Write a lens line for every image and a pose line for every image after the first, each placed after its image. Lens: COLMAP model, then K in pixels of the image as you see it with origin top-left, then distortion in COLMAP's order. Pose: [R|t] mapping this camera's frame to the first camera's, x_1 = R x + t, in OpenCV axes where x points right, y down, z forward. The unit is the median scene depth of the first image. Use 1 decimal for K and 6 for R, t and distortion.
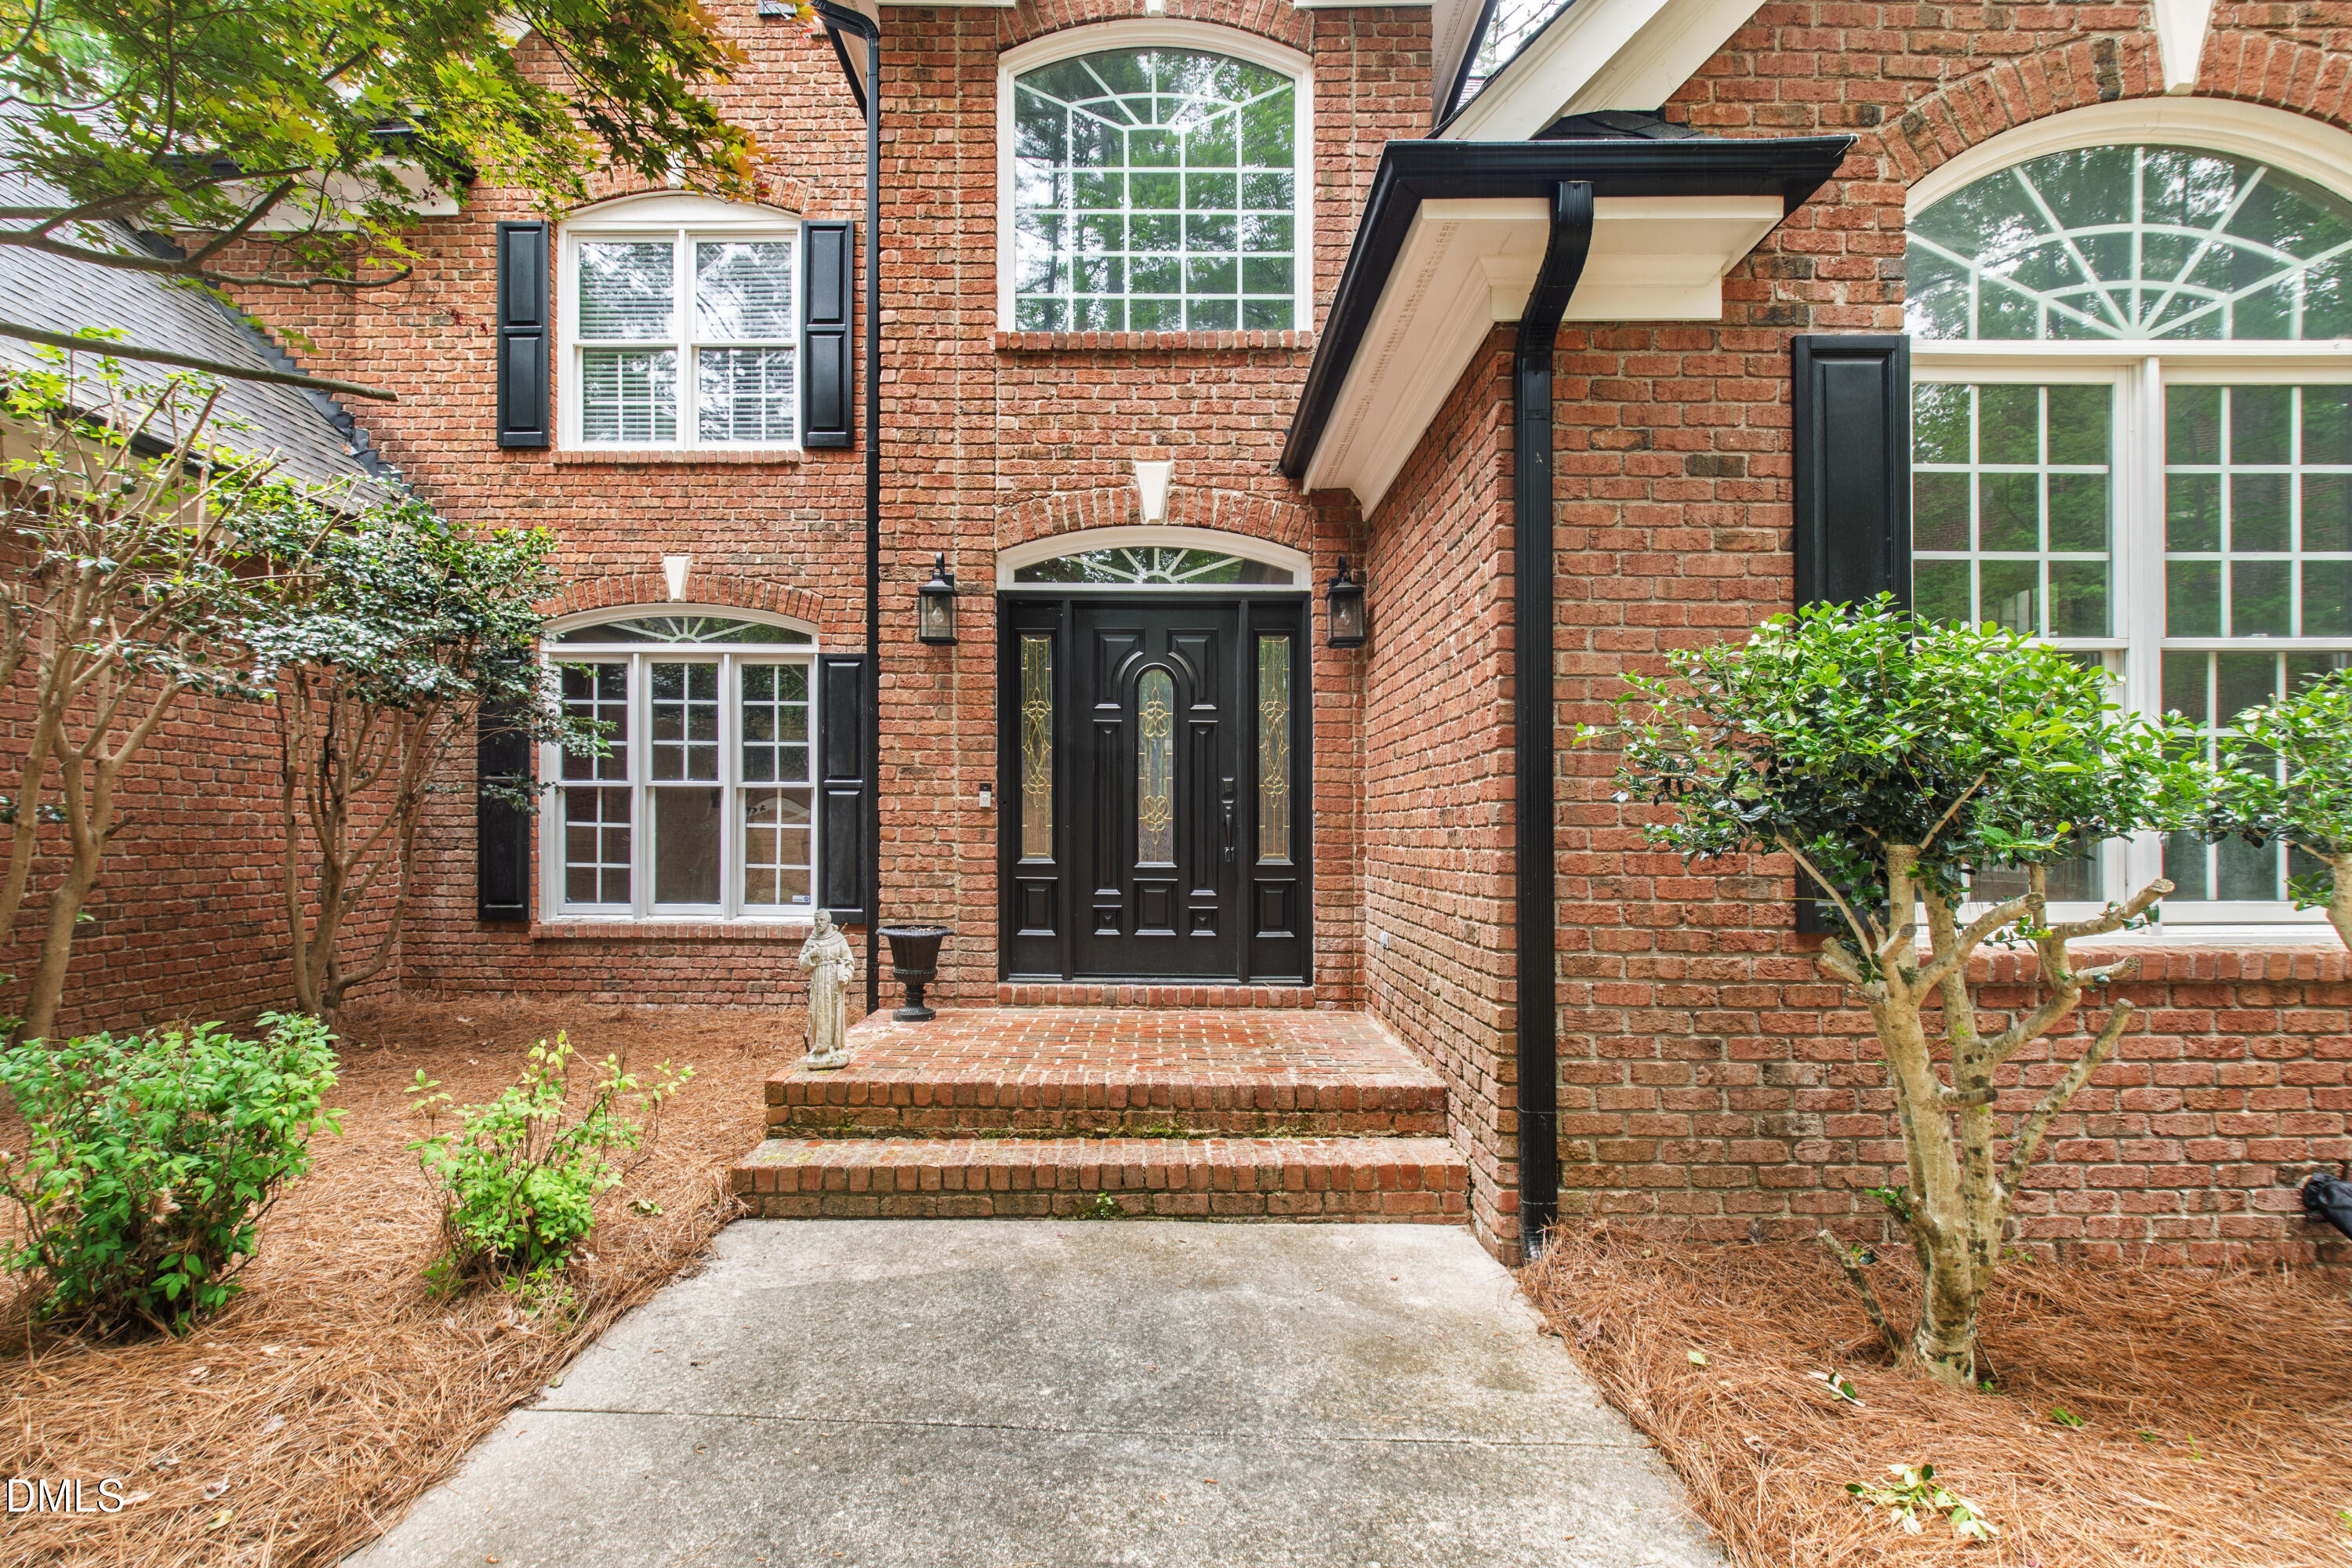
lens RADIAL K [[1146.6, 0, 1184.6], [0, 1146.6, 828.3], [0, 0, 1]] dist [0.001778, -0.000488]
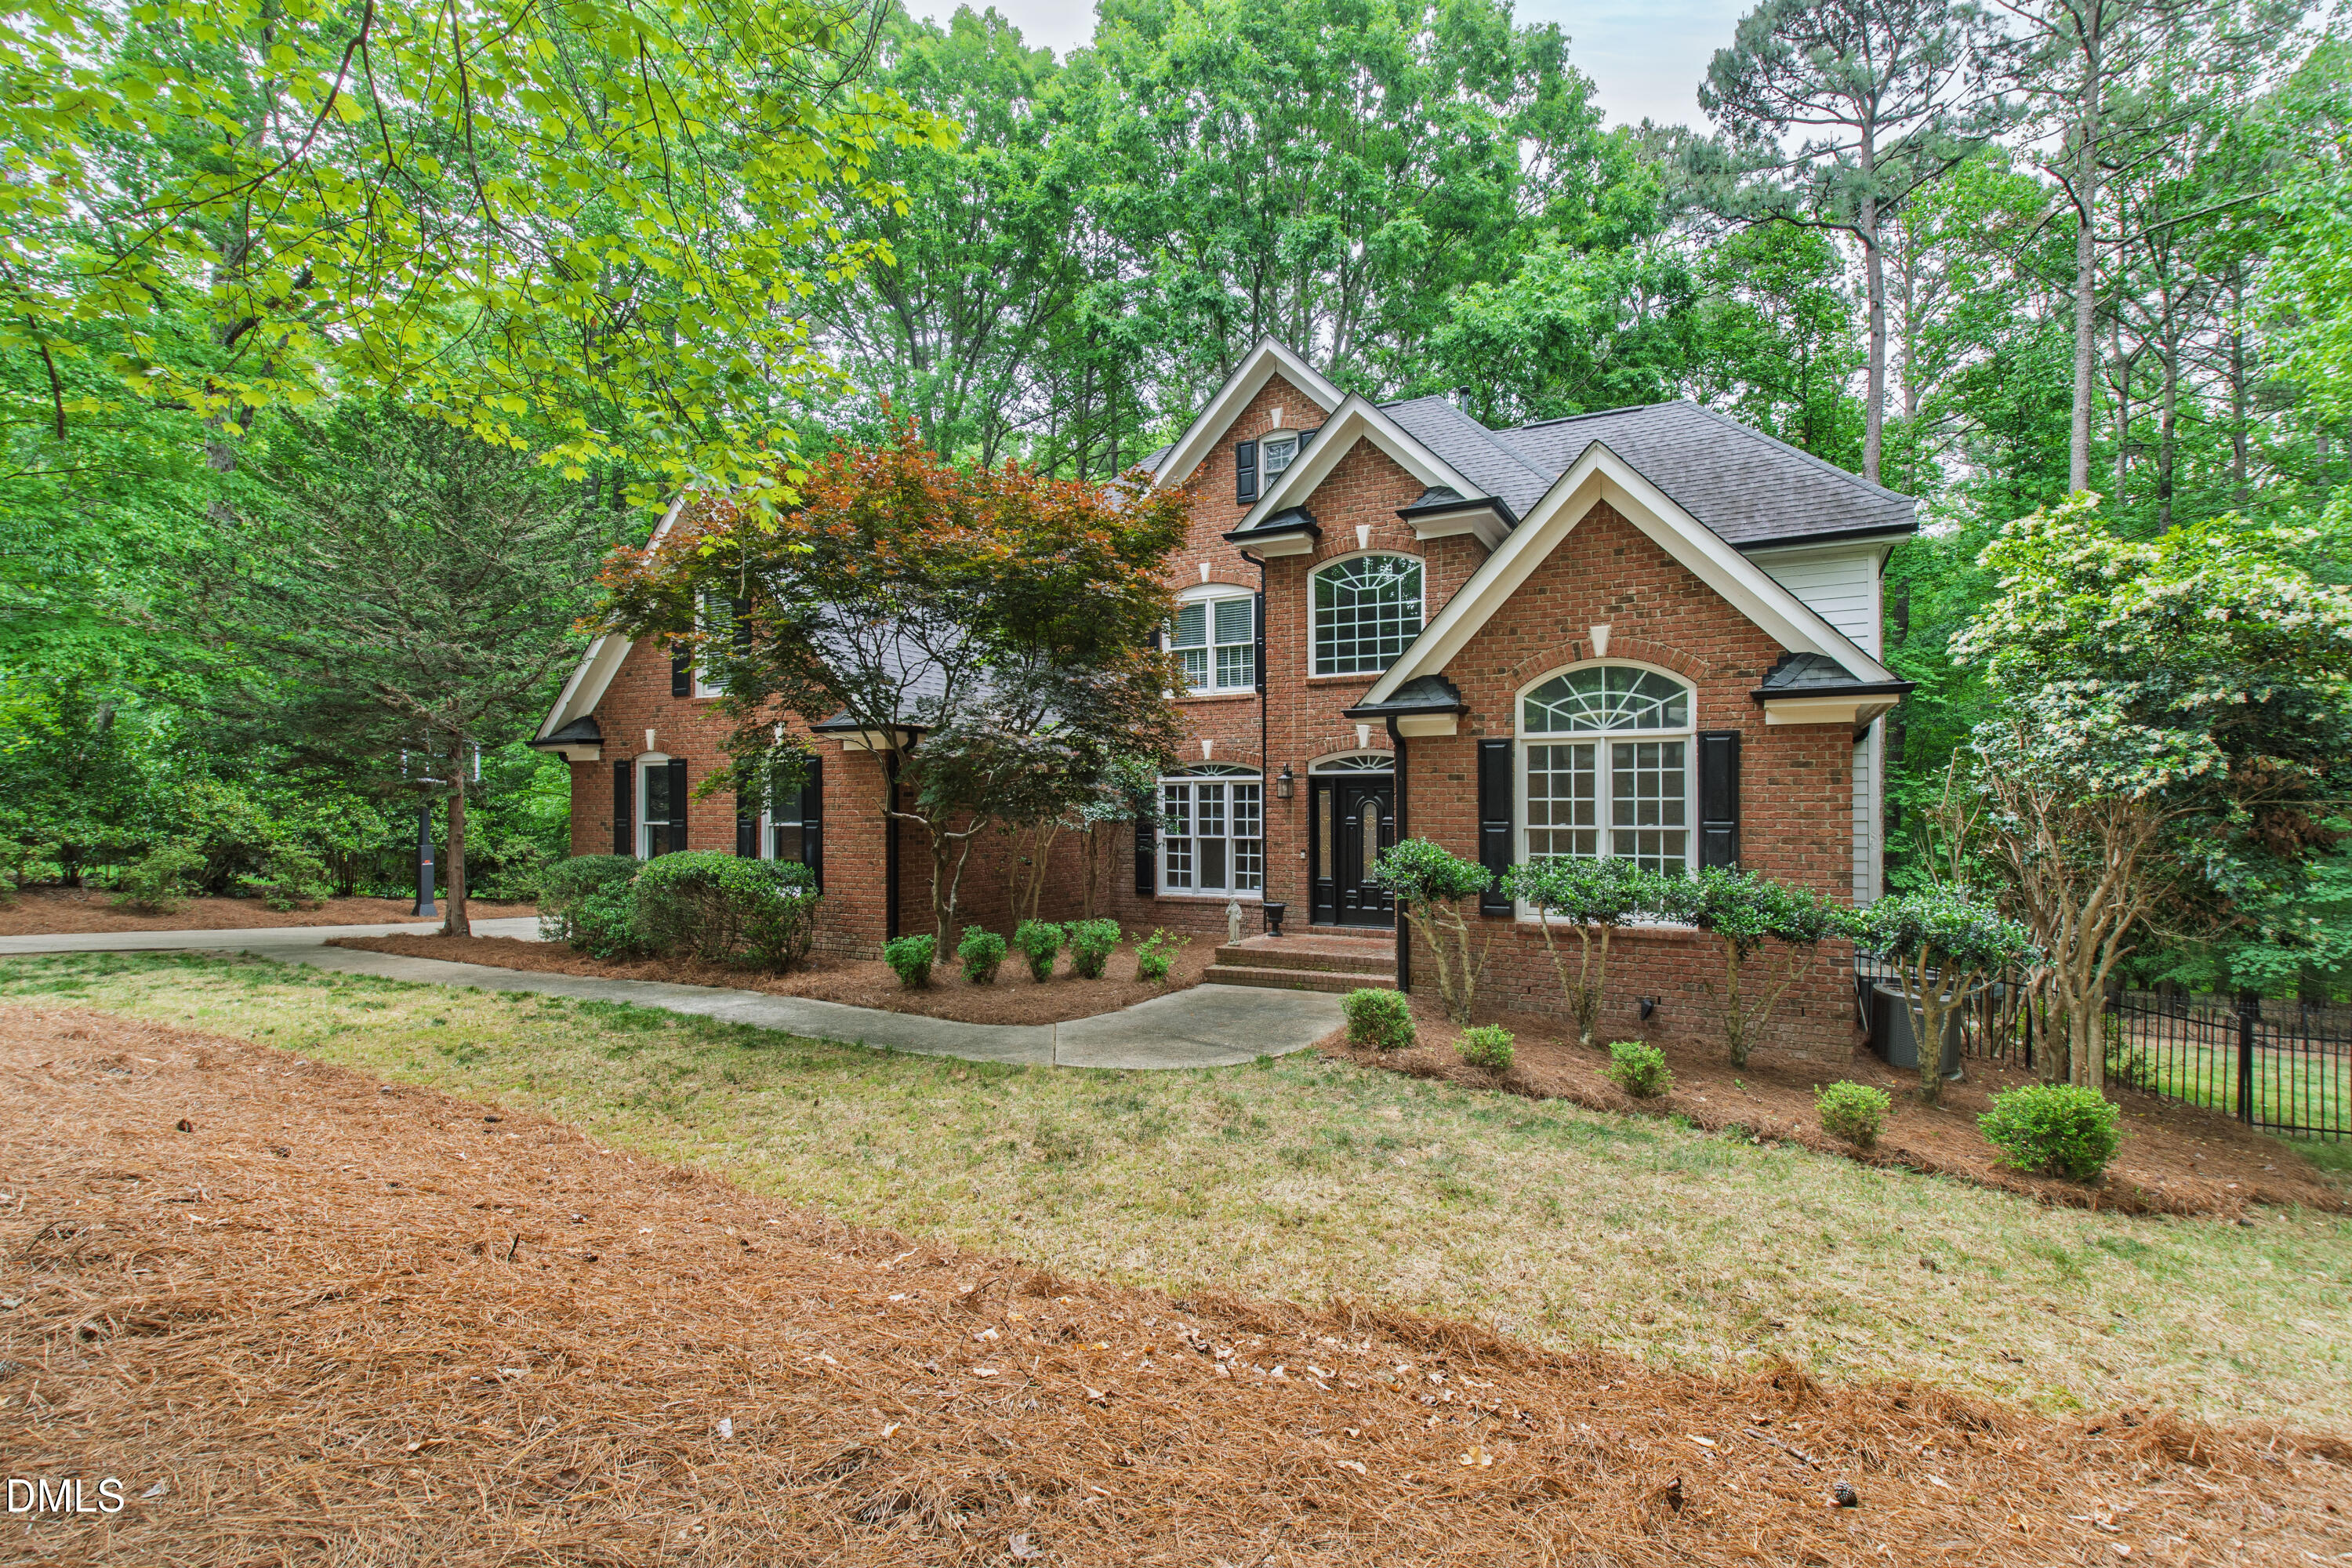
lens RADIAL K [[1146.6, 0, 1185.5], [0, 1146.6, 795.1], [0, 0, 1]] dist [0.001778, -0.000488]
pose [[0.882174, -0.008507, -0.470846, 0.810334], [0.009174, 0.999958, -0.000878, -0.160636], [0.470834, -0.003545, 0.882215, -1.421905]]
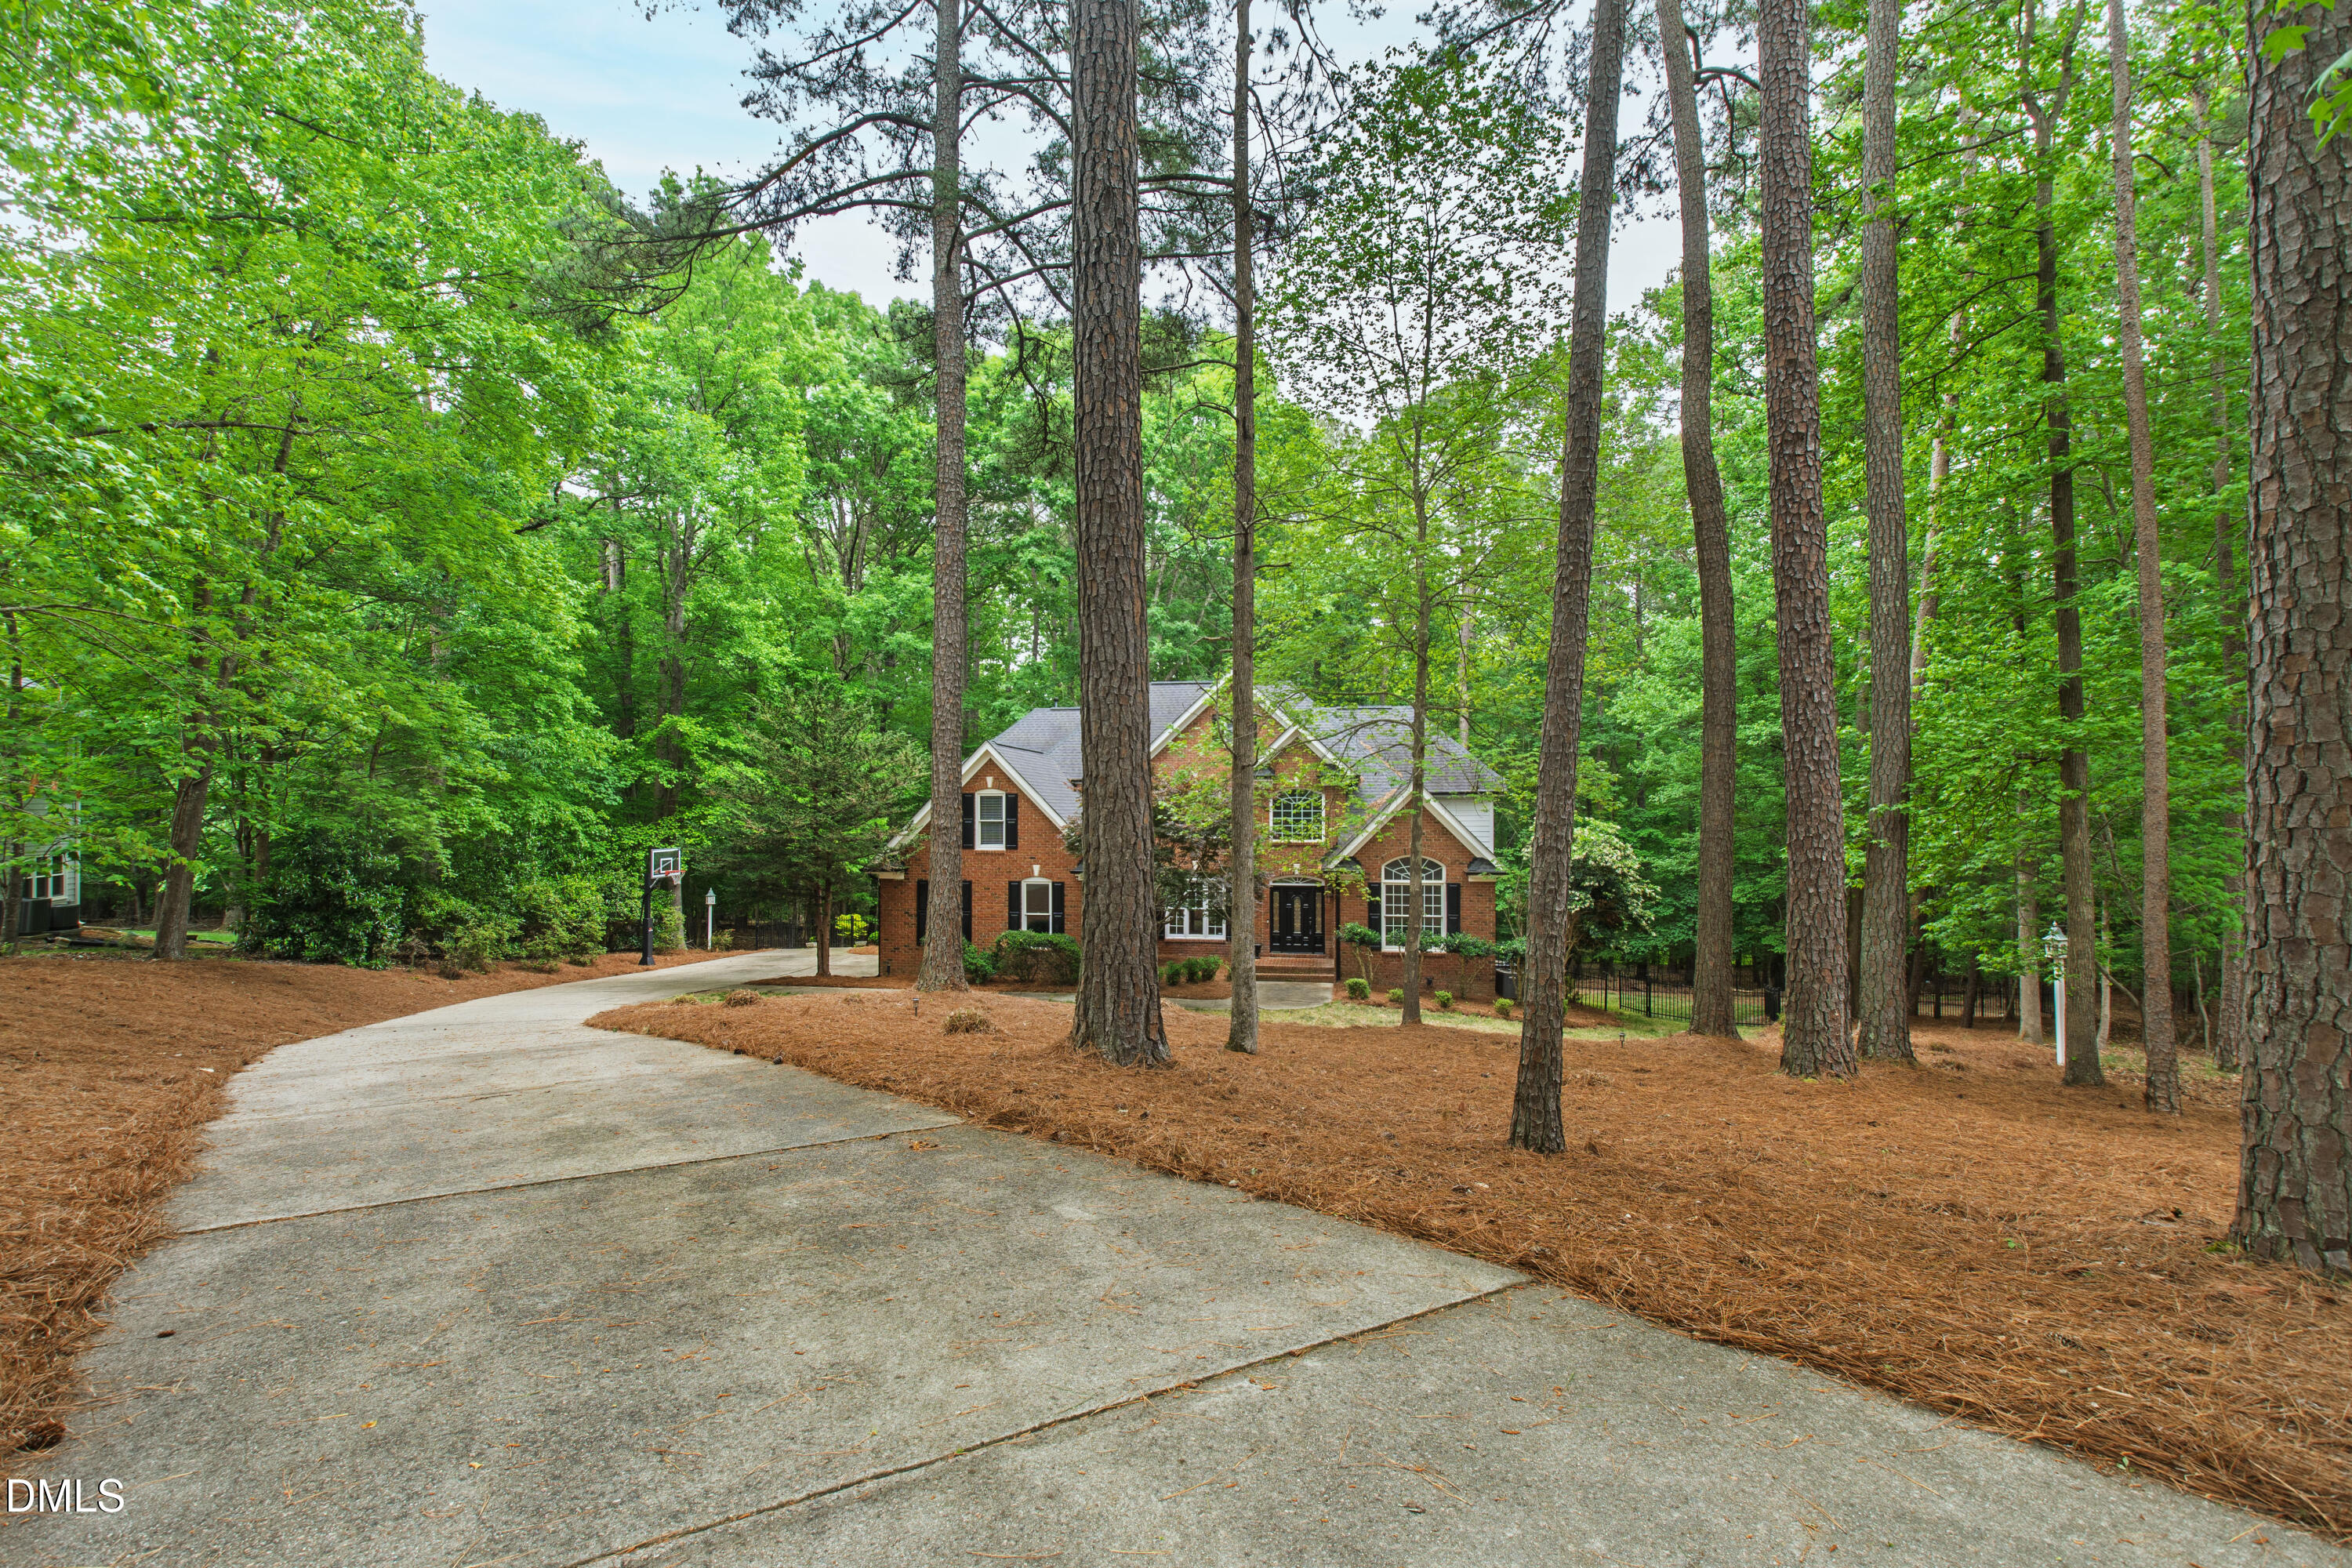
lens RADIAL K [[1146.6, 0, 1168.5], [0, 1146.6, 789.7], [0, 0, 1]] dist [0.001778, -0.000488]
pose [[0.991397, -0.000452, -0.130888, 0.088578], [0.000400, 1.000000, -0.000425, -0.685750], [0.130888, 0.000369, 0.991397, -4.792091]]
